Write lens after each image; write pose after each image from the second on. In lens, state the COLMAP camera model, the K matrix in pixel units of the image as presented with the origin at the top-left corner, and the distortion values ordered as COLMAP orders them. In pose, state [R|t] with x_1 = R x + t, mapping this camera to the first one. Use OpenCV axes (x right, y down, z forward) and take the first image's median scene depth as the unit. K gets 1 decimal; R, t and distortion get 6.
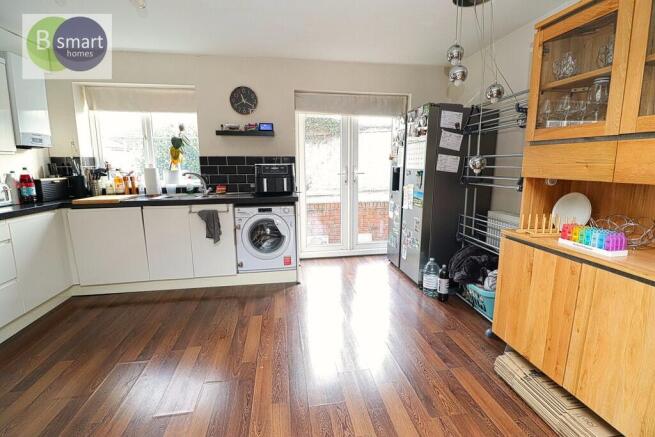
lens RADIAL K [[304.2, 0, 331.2], [0, 304.2, 214.3], [0, 0, 1]] dist [-0.000301, -0.009338]
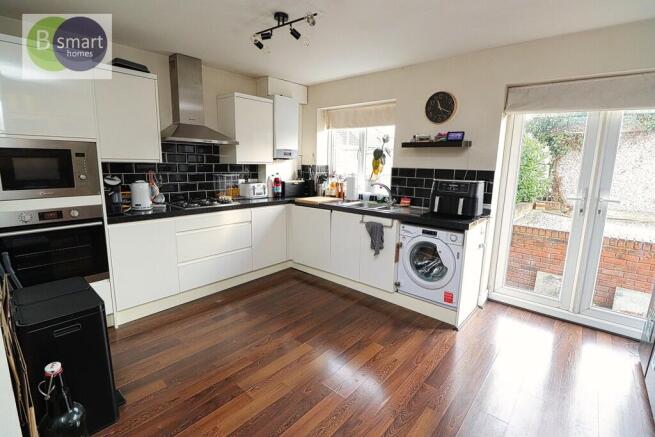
lens RADIAL K [[304.2, 0, 331.2], [0, 304.2, 214.3], [0, 0, 1]] dist [-0.000301, -0.009338]
pose [[0.644426, 0.147068, -0.750390, 0.237754], [-0.148425, 0.986724, 0.065922, -0.077536], [0.750123, 0.068895, 0.657700, 0.197205]]
